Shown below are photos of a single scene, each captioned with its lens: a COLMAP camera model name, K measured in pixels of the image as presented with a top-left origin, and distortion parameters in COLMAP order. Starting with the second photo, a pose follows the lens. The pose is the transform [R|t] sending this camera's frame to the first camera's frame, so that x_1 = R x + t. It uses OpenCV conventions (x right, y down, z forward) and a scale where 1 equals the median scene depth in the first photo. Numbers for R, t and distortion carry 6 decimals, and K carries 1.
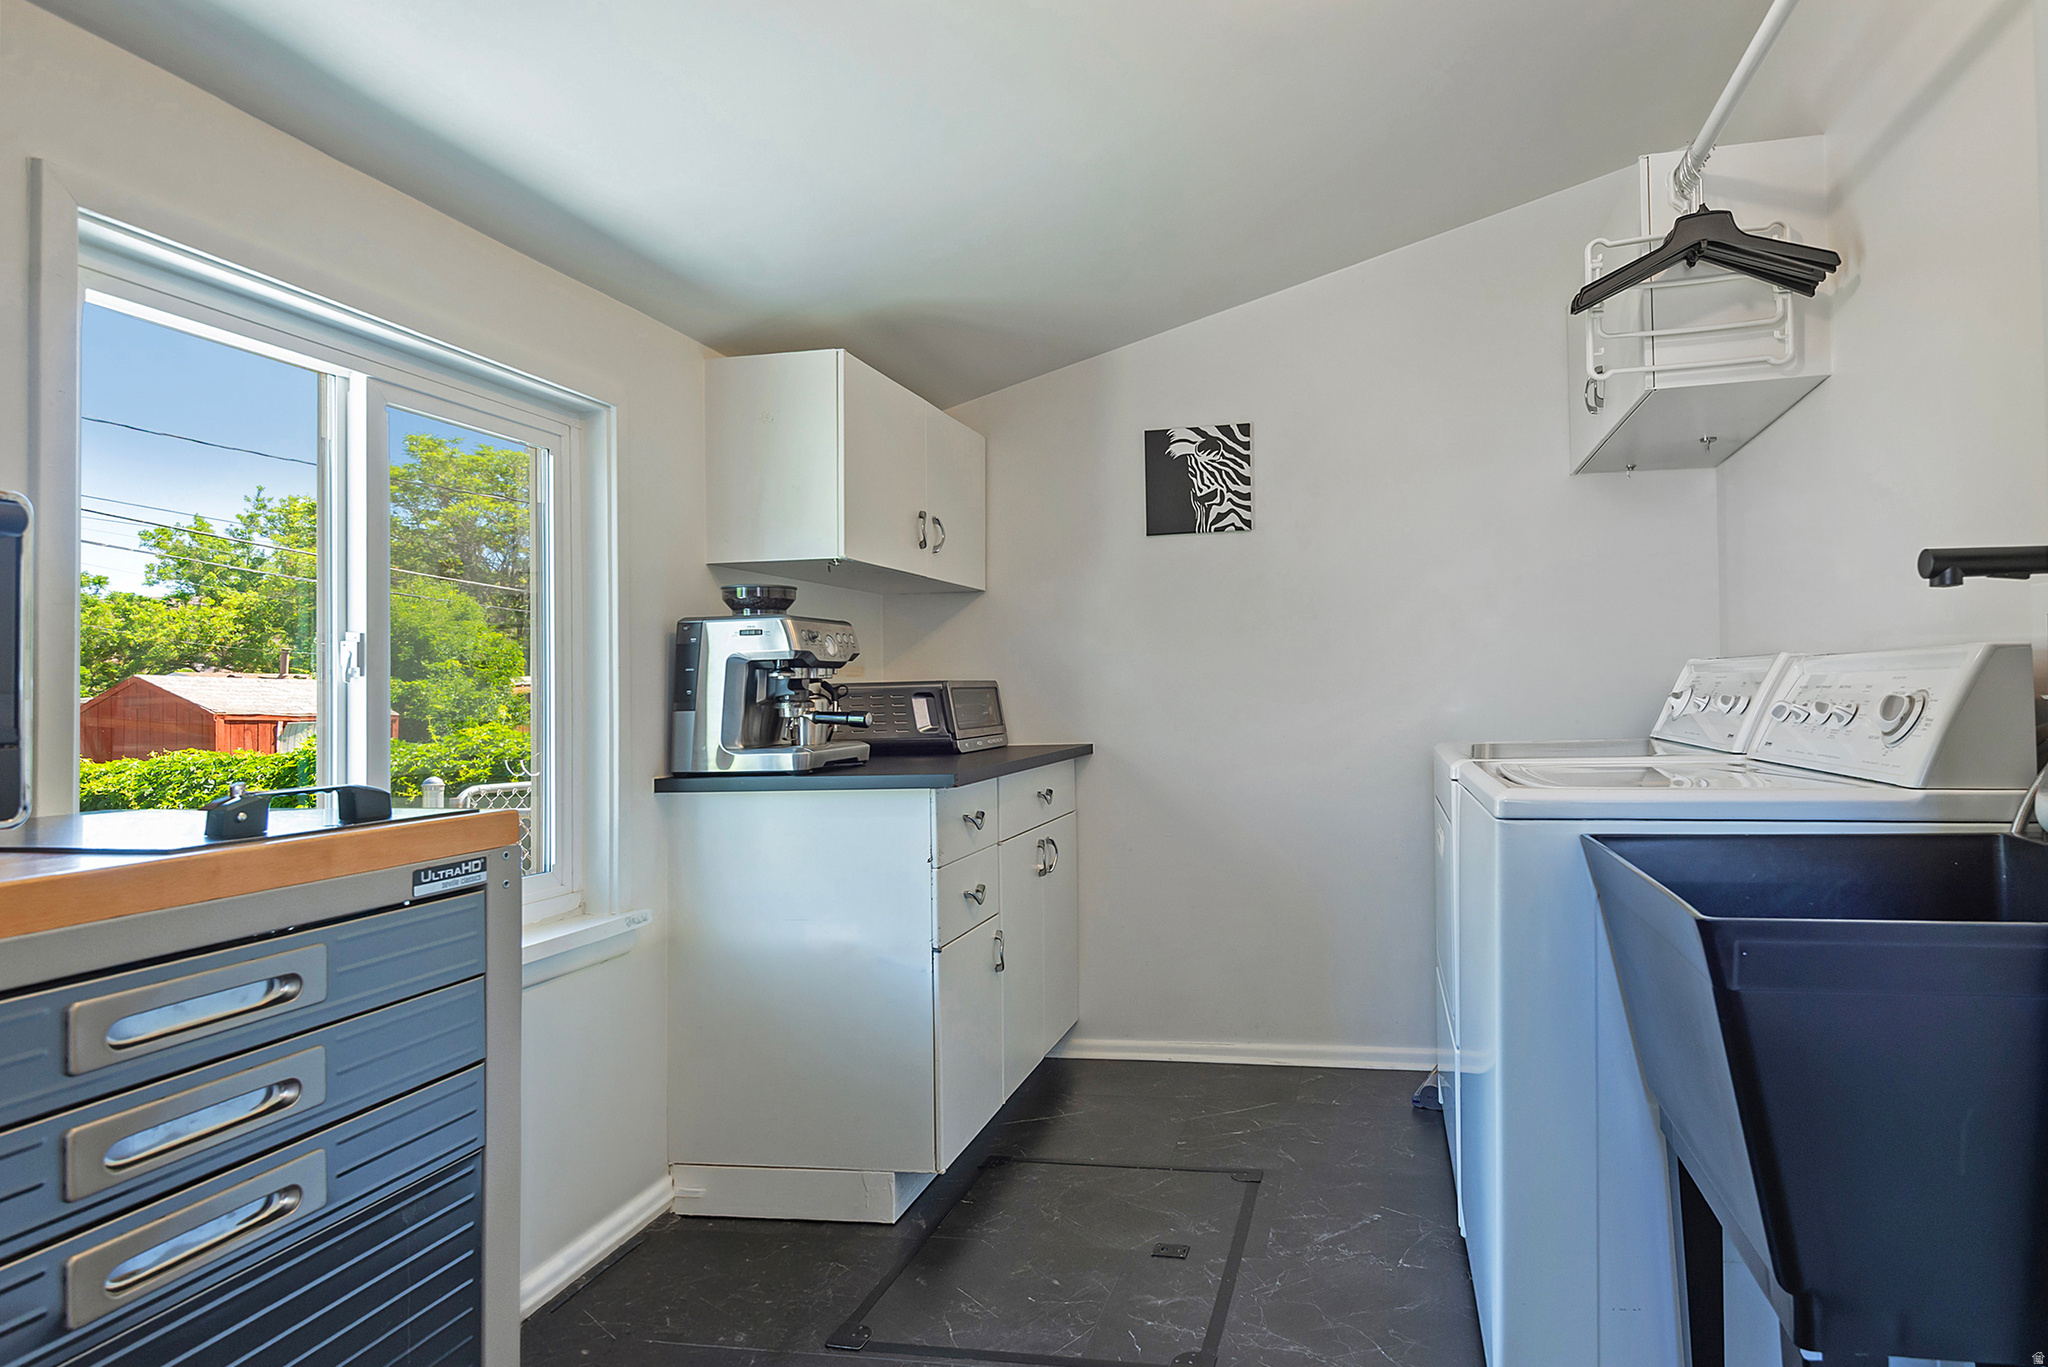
lens RADIAL K [[1101.7, 0, 1046.3], [0, 1101.7, 668.8], [0, 0, 1]] dist [0.041752, -0.034855]
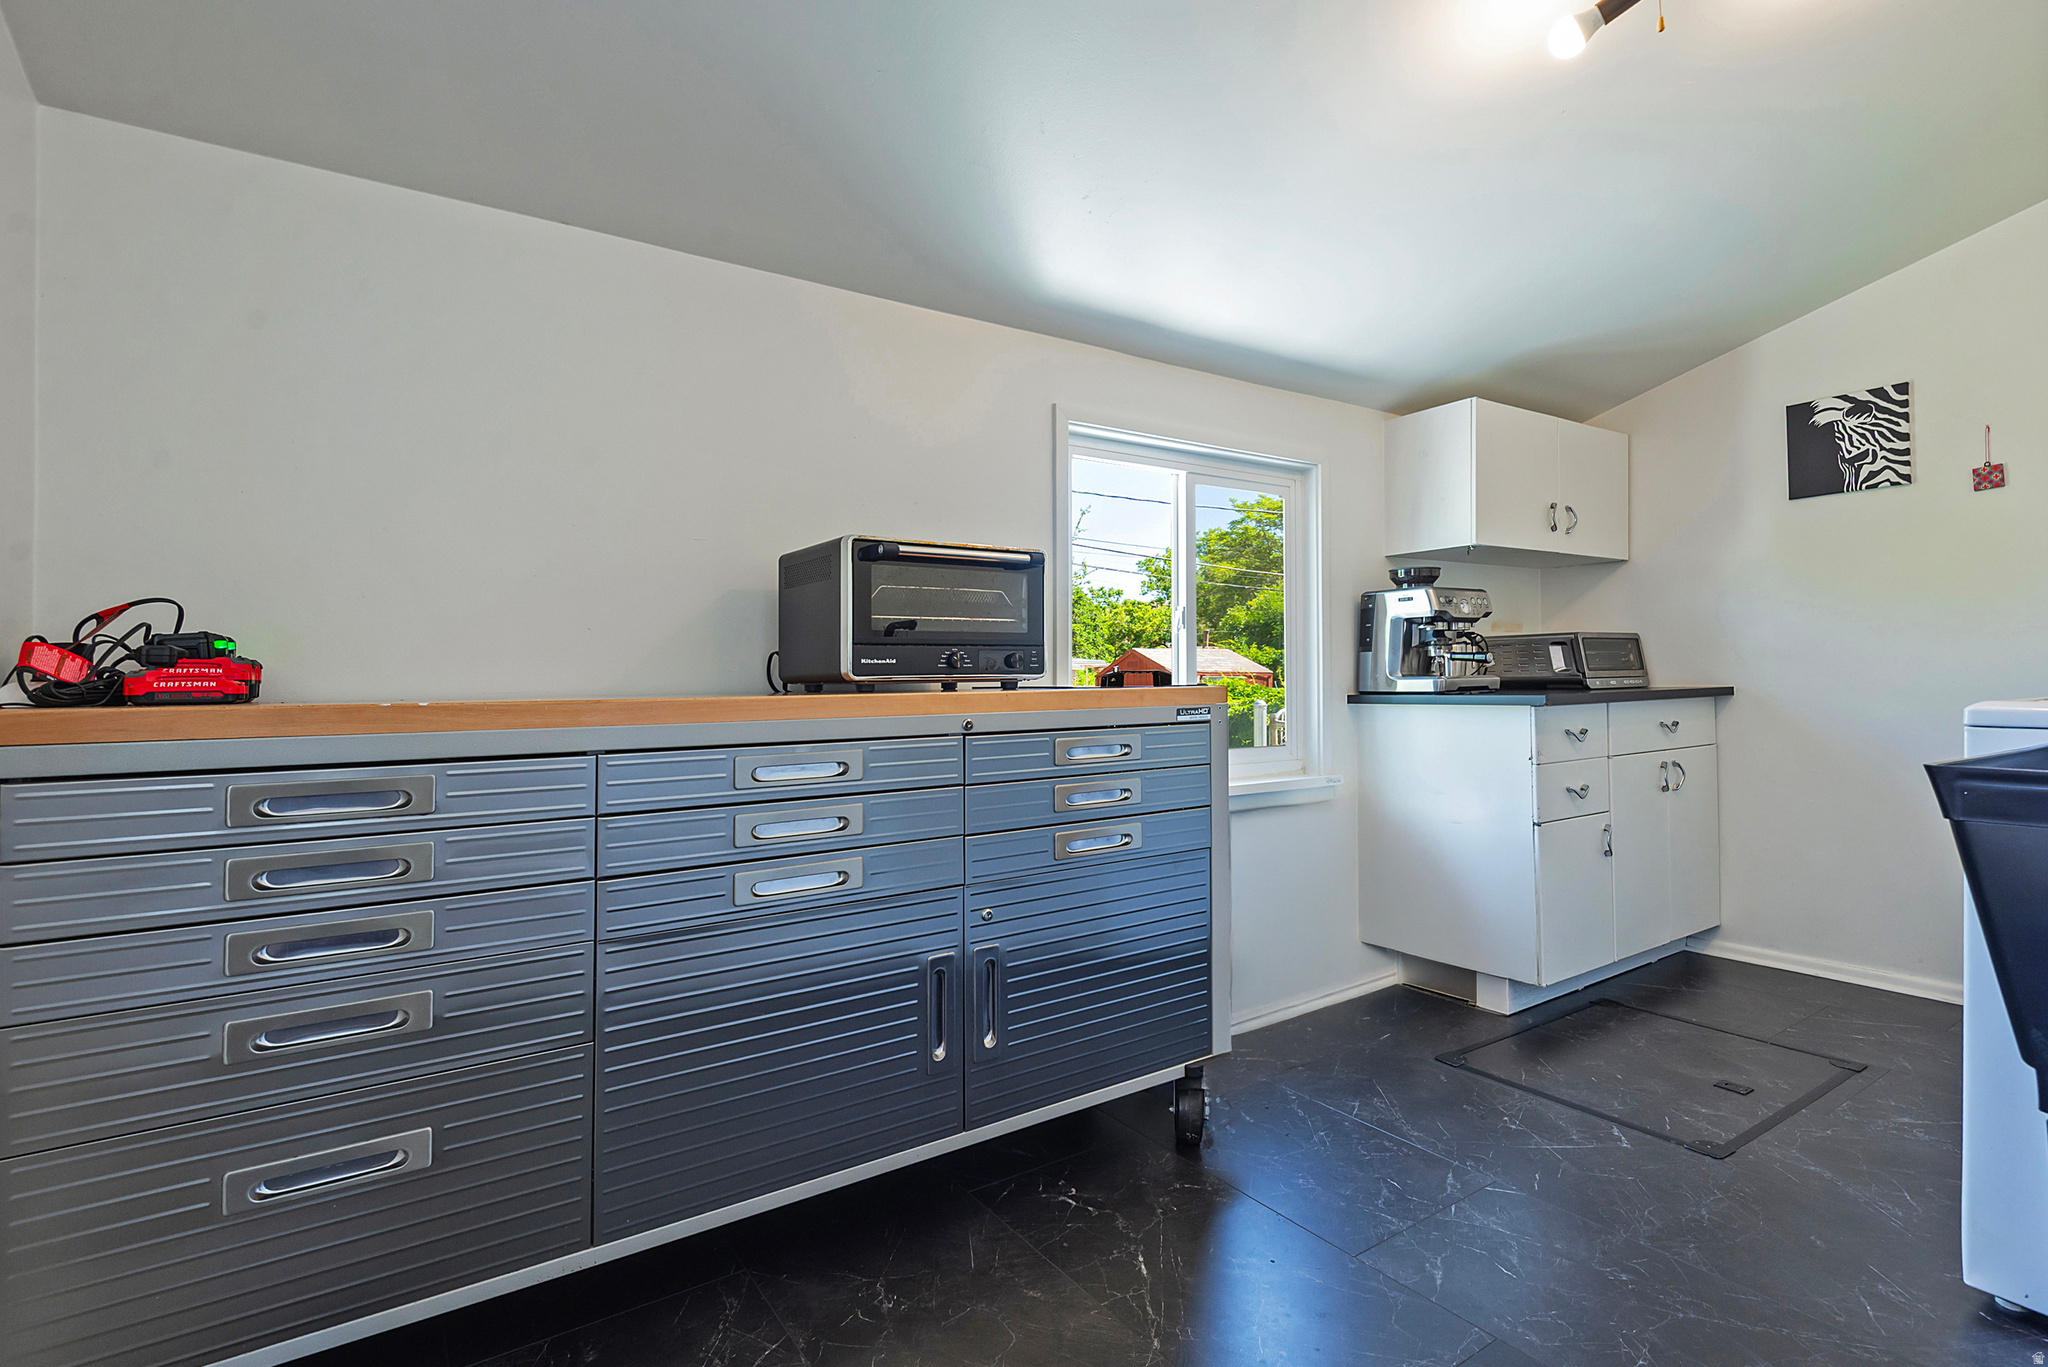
lens RADIAL K [[982.4, 0, 1045.5], [0, 982.4, 661.9], [0, 0, 1]] dist [0.002769, -0.005007]
pose [[0.705703, 0.001190, -0.708507, 0.313992], [0.004099, 0.999975, 0.005762, 0.040028], [0.708496, -0.006971, 0.705680, -0.275592]]
